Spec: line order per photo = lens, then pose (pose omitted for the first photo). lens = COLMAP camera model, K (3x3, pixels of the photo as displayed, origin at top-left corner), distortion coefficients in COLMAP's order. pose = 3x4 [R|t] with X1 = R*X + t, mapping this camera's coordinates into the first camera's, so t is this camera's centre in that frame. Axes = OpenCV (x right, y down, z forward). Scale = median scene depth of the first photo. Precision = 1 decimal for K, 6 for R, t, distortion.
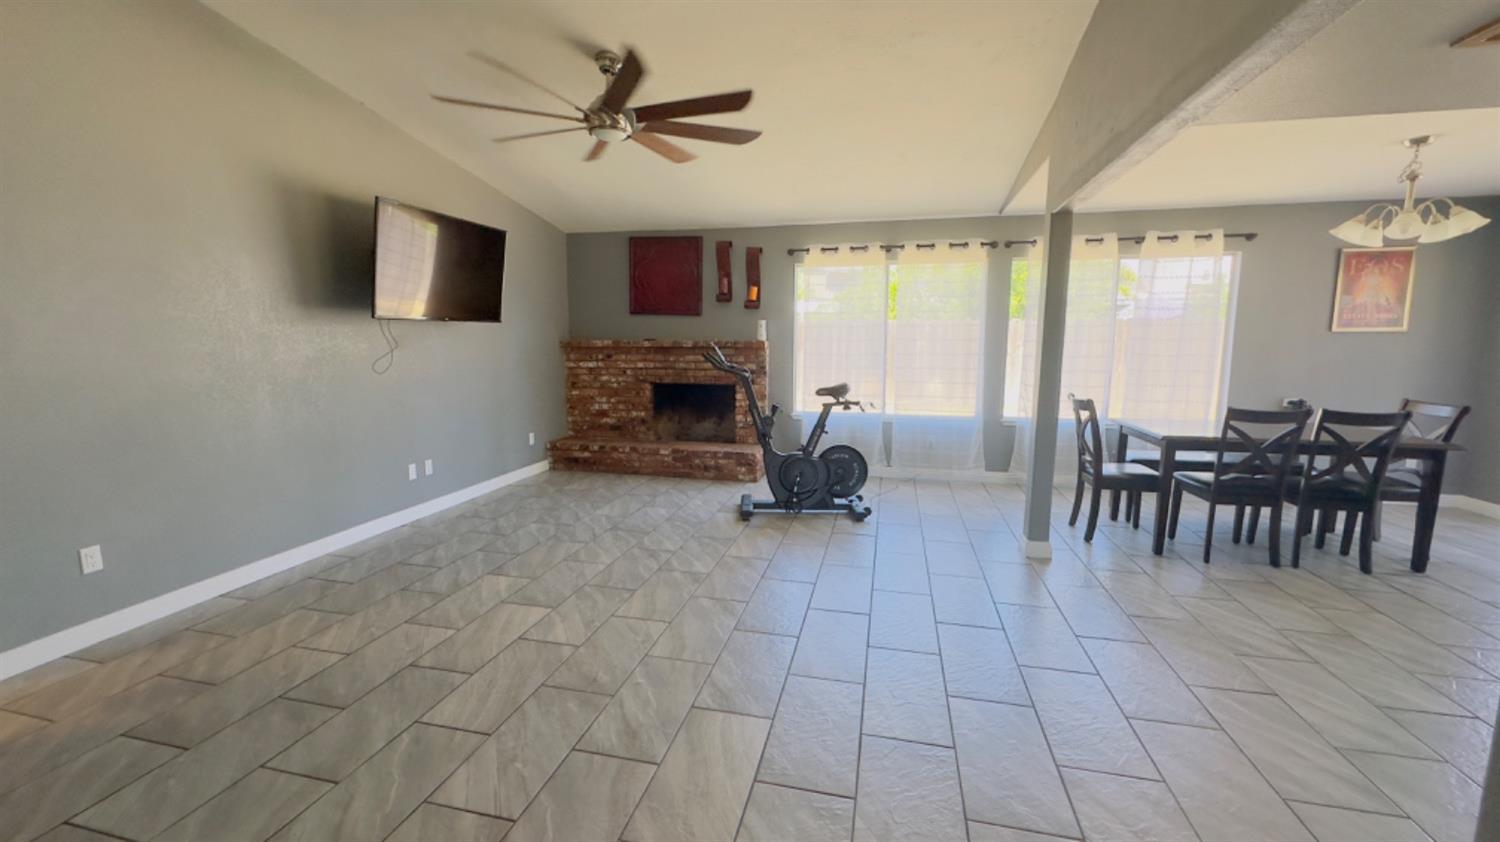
lens RADIAL K [[596.8, 0, 747.1], [0, 596.8, 420.9], [0, 0, 1]] dist [-0.002260, 0.000182]
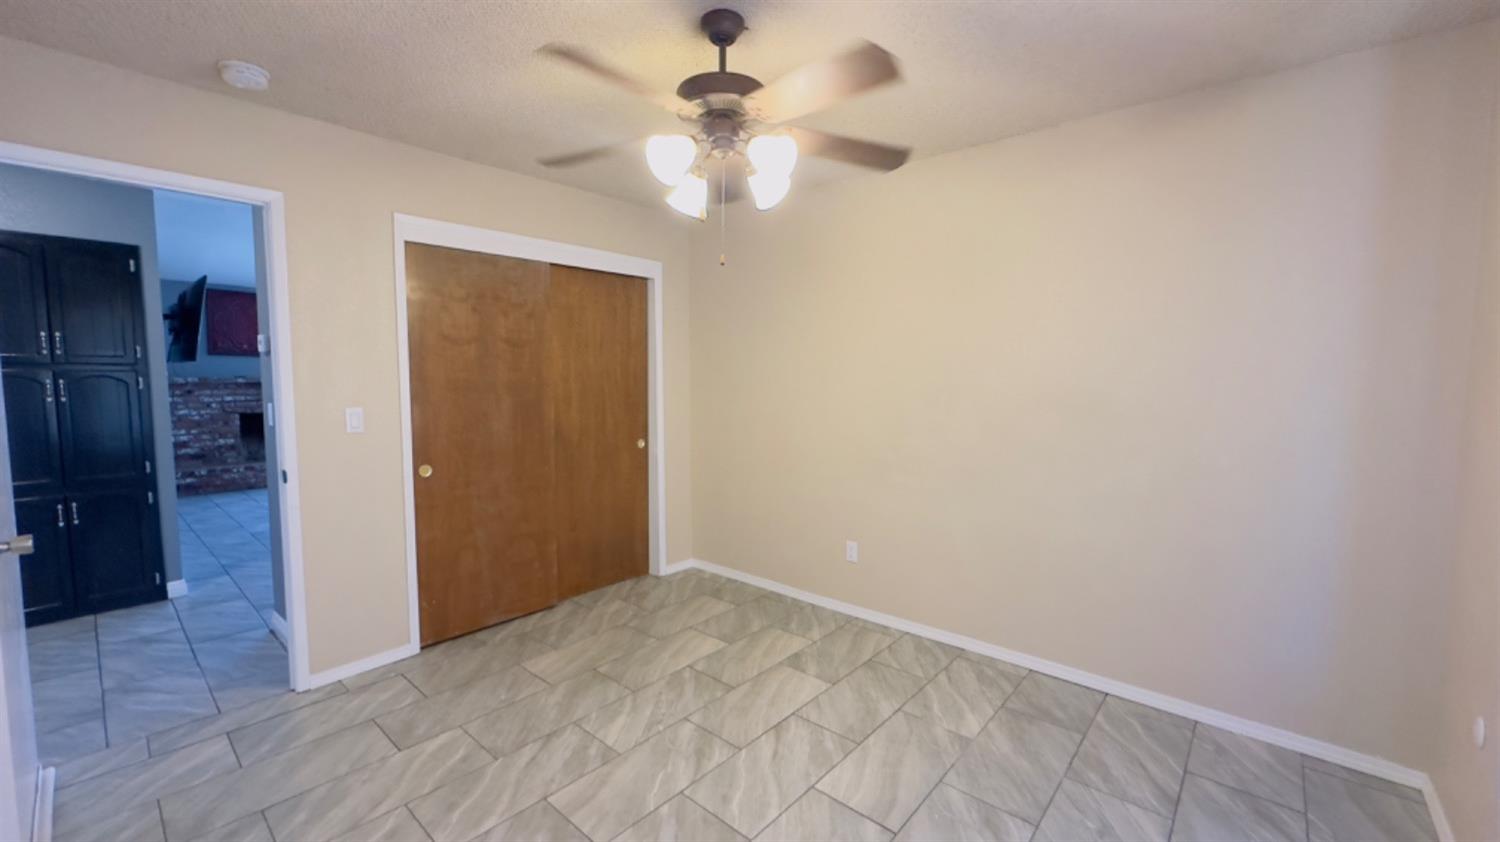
lens RADIAL K [[596.8, 0, 747.1], [0, 596.8, 420.9], [0, 0, 1]] dist [-0.002260, 0.000182]
pose [[0.469558, -0.068929, 0.880207, -0.721381], [0.120214, 0.992655, 0.013605, 0.054059], [-0.874679, 0.099424, 0.474395, -0.420760]]
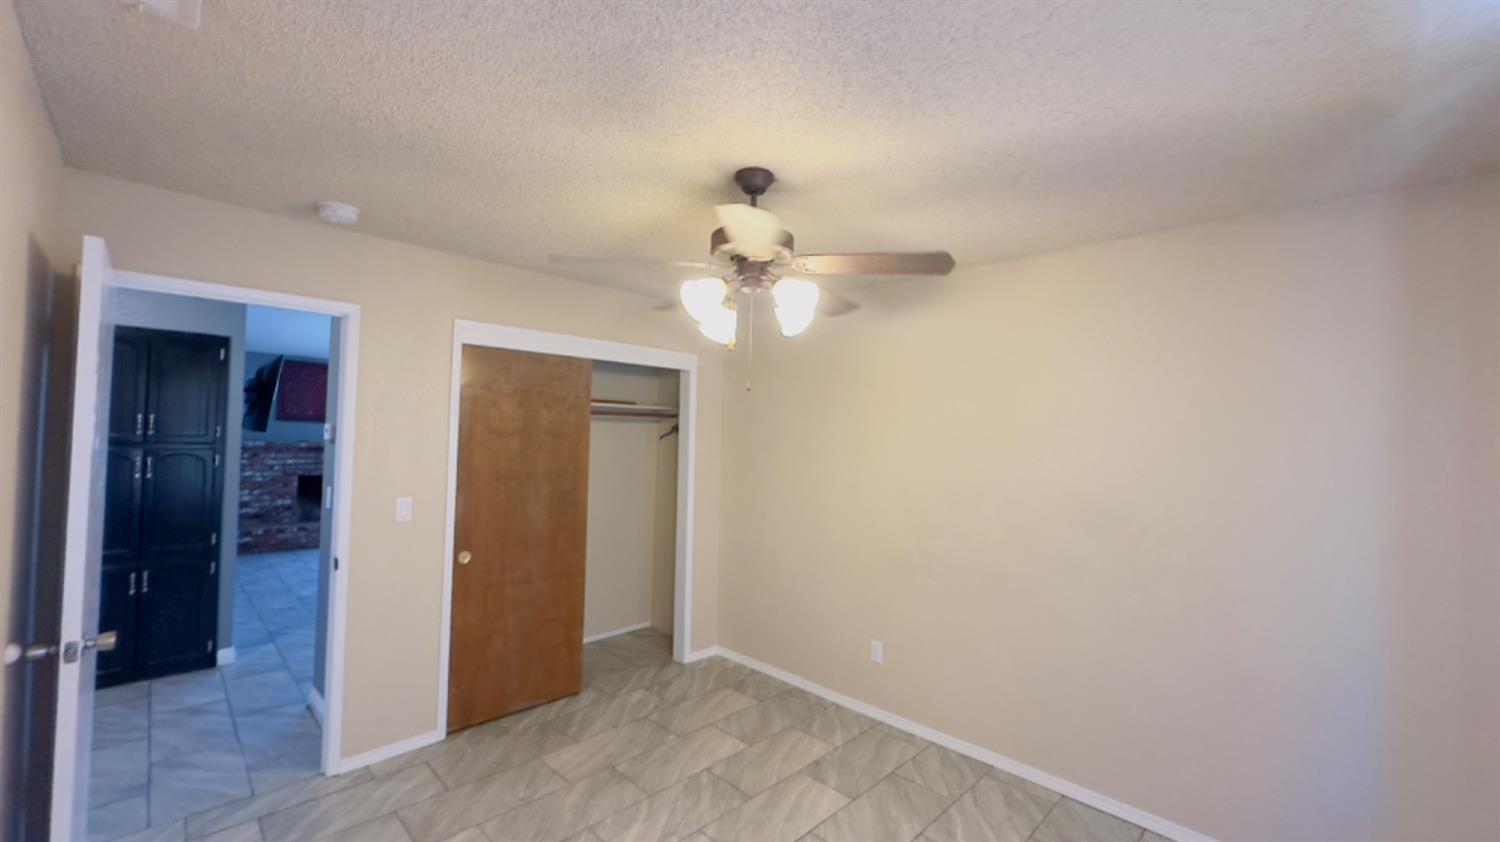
lens RADIAL K [[596.8, 0, 747.1], [0, 596.8, 420.9], [0, 0, 1]] dist [-0.002260, 0.000182]
pose [[0.522195, 0.033578, 0.852165, -0.731164], [0.091099, 0.991311, -0.094885, 0.025505], [-0.847946, 0.127180, 0.514599, -0.438093]]
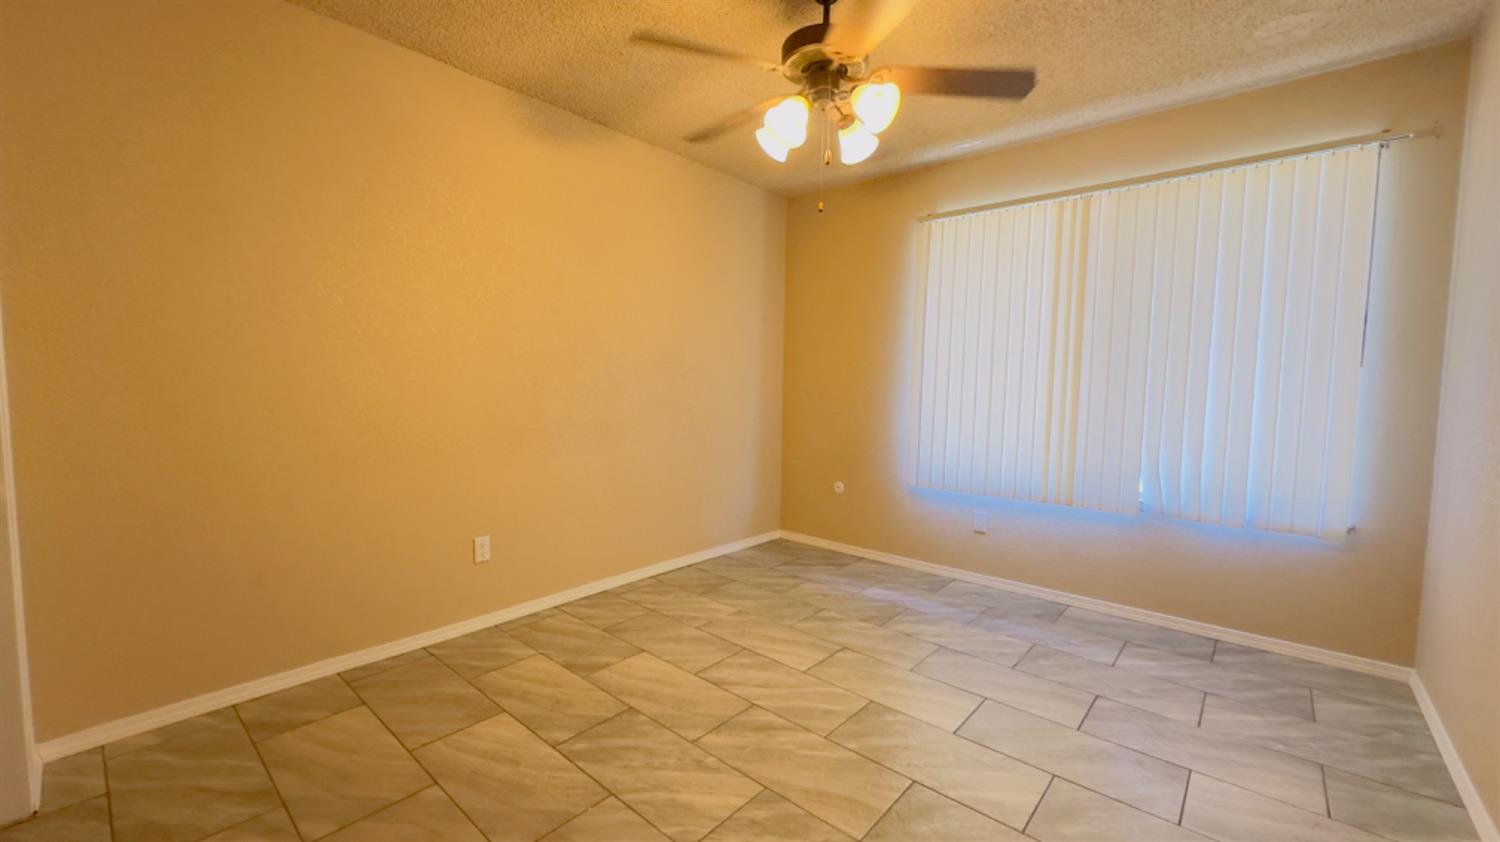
lens RADIAL K [[596.8, 0, 747.1], [0, 596.8, 420.9], [0, 0, 1]] dist [-0.002260, 0.000182]
pose [[-0.884530, -0.046358, 0.464175, -0.574639], [0.047405, 0.980966, 0.188306, 0.026046], [-0.464069, 0.188567, -0.865495, 0.037809]]
